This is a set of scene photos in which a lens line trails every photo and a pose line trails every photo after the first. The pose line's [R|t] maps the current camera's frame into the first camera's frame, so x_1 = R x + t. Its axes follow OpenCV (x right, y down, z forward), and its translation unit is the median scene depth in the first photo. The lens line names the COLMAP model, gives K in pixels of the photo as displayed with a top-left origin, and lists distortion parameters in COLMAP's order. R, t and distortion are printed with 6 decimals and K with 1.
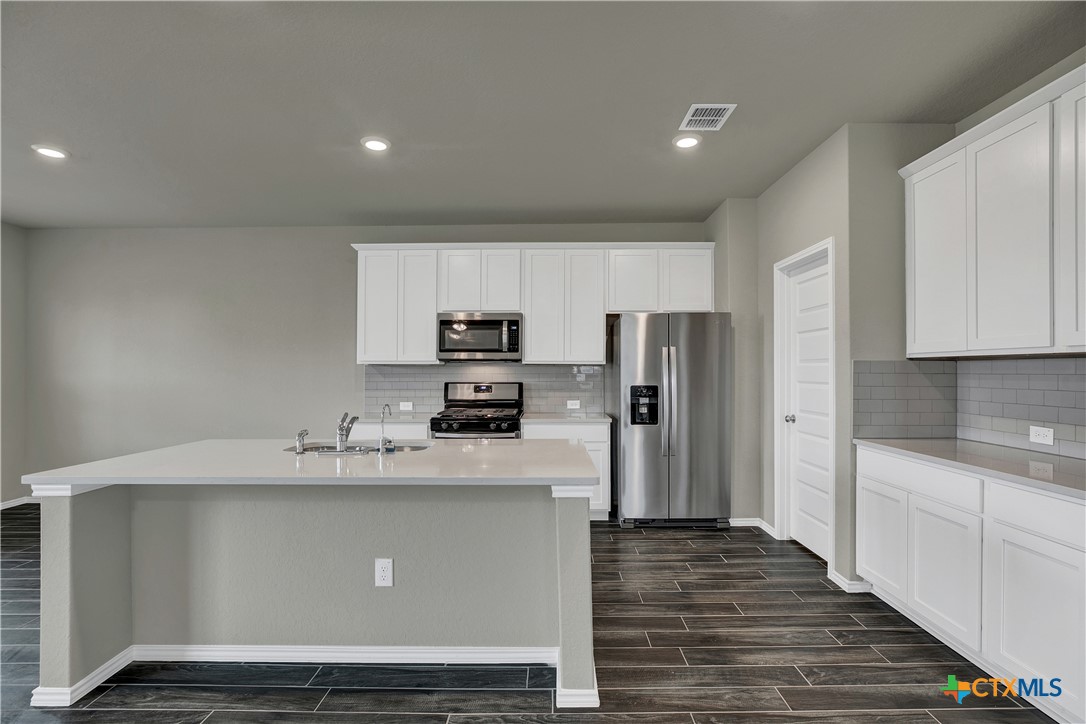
lens RADIAL K [[525.1, 0, 548.4], [0, 525.1, 370.7], [0, 0, 1]] dist [-0.006885, 0.006896]
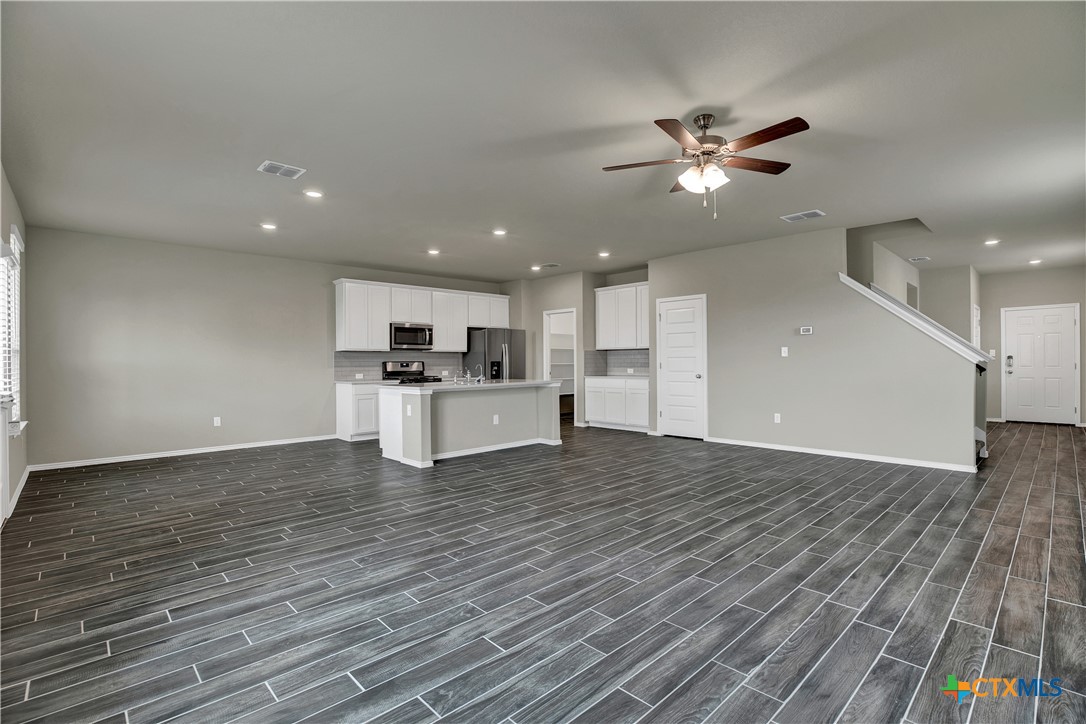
lens RADIAL K [[498.7, 0, 549.1], [0, 498.7, 363.4], [0, 0, 1]] dist [-0.003348, 0.002202]
pose [[0.728778, -0.006965, 0.684714, -0.995829], [0.006478, 0.999974, 0.003277, 0.028121], [-0.684719, 0.002048, 0.728804, -0.623538]]
